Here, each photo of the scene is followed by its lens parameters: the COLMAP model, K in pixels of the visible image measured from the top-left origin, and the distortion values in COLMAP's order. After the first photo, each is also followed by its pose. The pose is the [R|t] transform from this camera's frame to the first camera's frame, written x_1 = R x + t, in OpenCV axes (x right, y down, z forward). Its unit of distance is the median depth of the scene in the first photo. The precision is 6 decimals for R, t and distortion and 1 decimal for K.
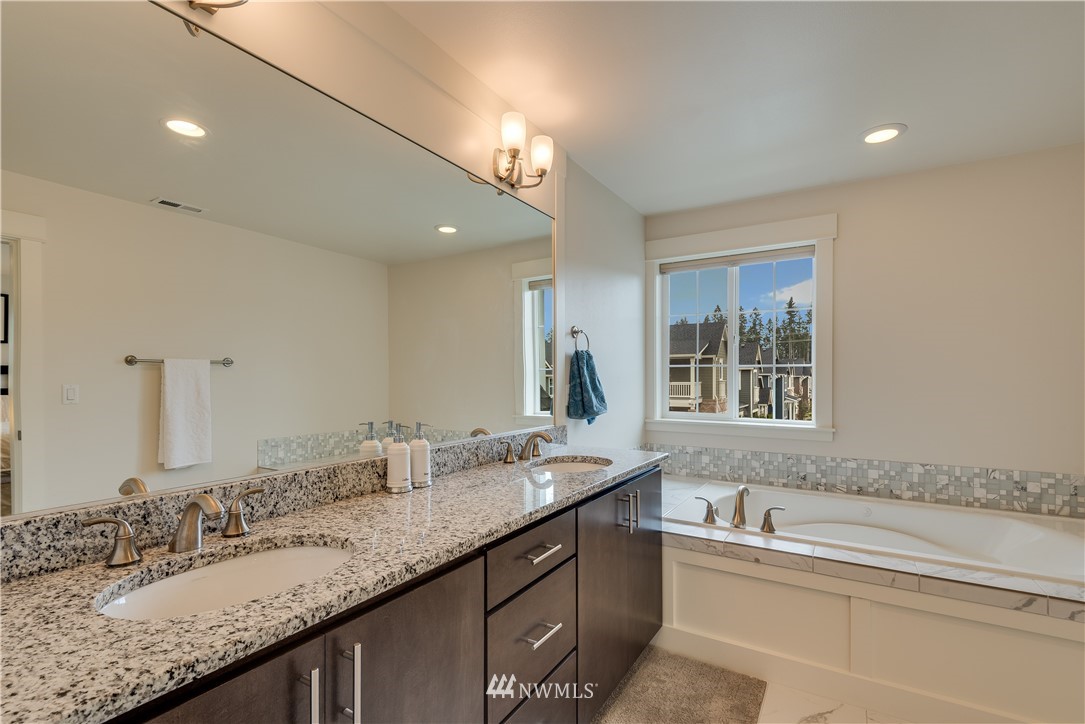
lens RADIAL K [[496.5, 0, 543.0], [0, 496.5, 371.3], [0, 0, 1]] dist [0.004869, -0.000460]
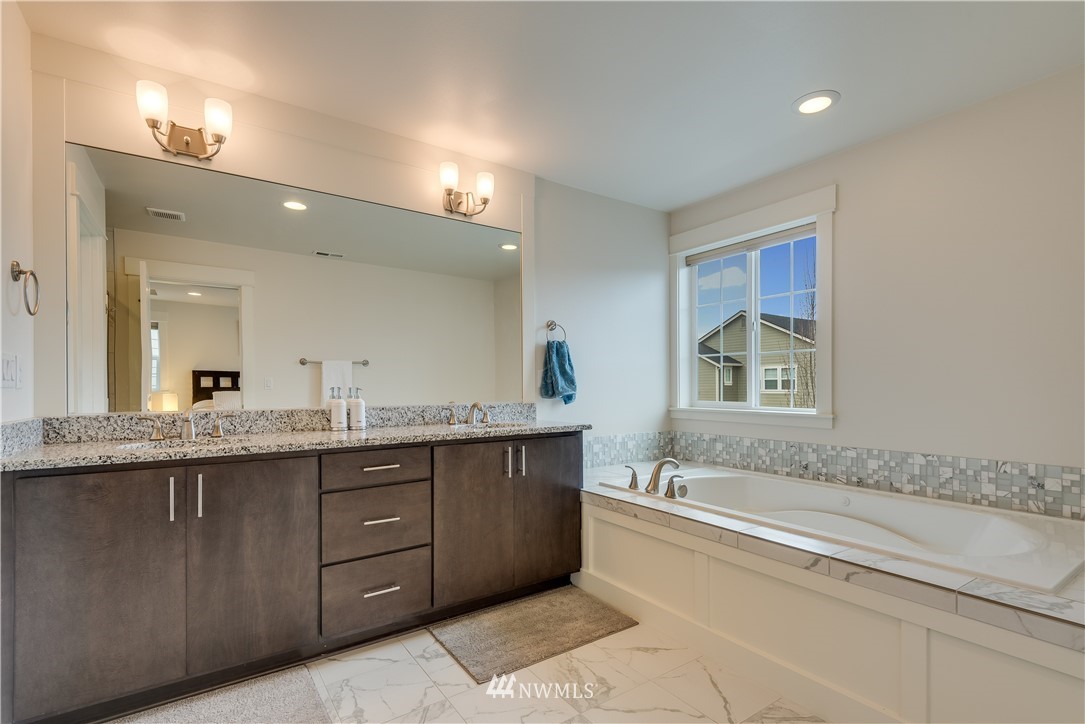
lens RADIAL K [[500.3, 0, 545.3], [0, 500.3, 385.2], [0, 0, 1]] dist [0.001649, -0.000297]
pose [[0.915772, -0.003569, -0.401683, 0.537936], [0.007597, 0.999936, 0.008437, 0.053507], [0.401627, -0.010778, 0.915740, -0.095812]]
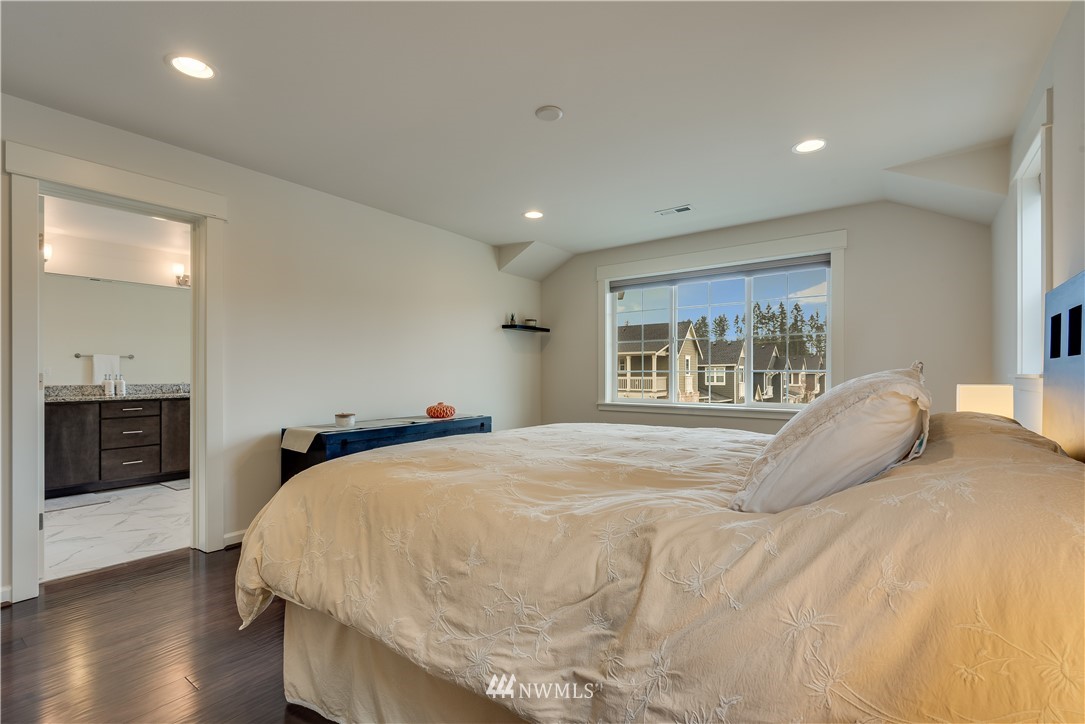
lens RADIAL K [[492.4, 0, 542.3], [0, 492.4, 374.5], [0, 0, 1]] dist [-0.002372, -0.000658]
pose [[0.997022, 0.001032, -0.077110, 1.586317], [-0.000130, 0.999932, 0.011697, 0.040448], [0.077117, -0.011652, 0.996954, -1.123148]]
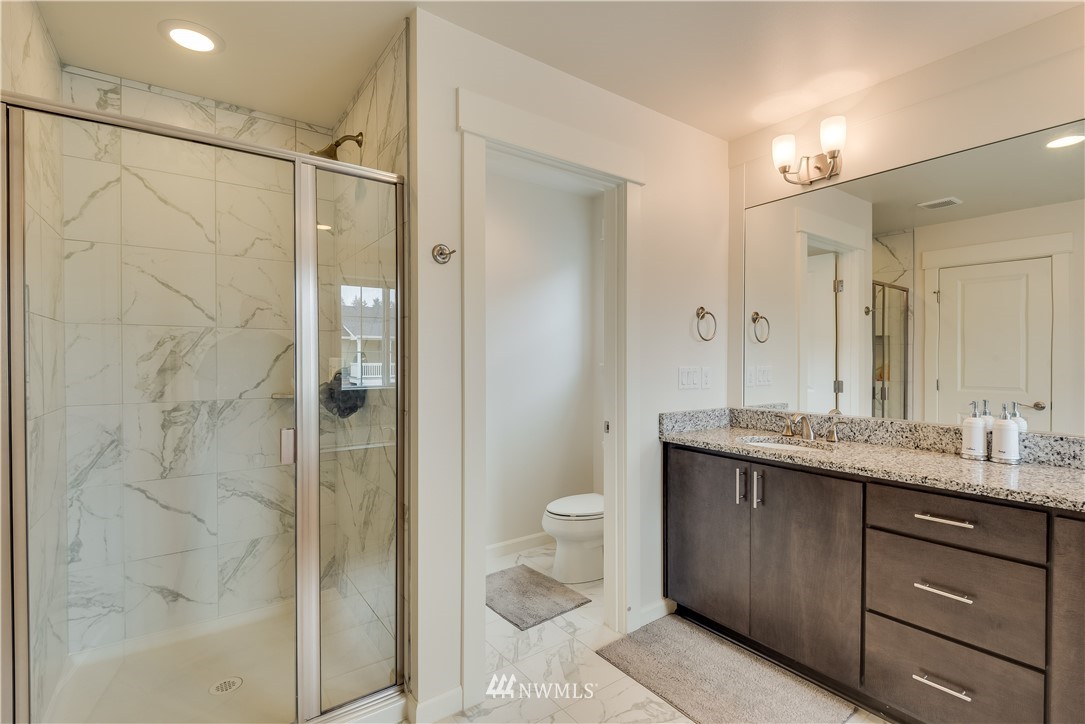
lens RADIAL K [[500.6, 0, 542.5], [0, 500.6, 362.0], [0, 0, 1]] dist [0.001188, -0.009817]
pose [[-0.386713, 0.006989, -0.922174, 0.689029], [0.009237, 0.999950, 0.003705, -0.000254], [0.922154, -0.007086, -0.386758, 0.302939]]
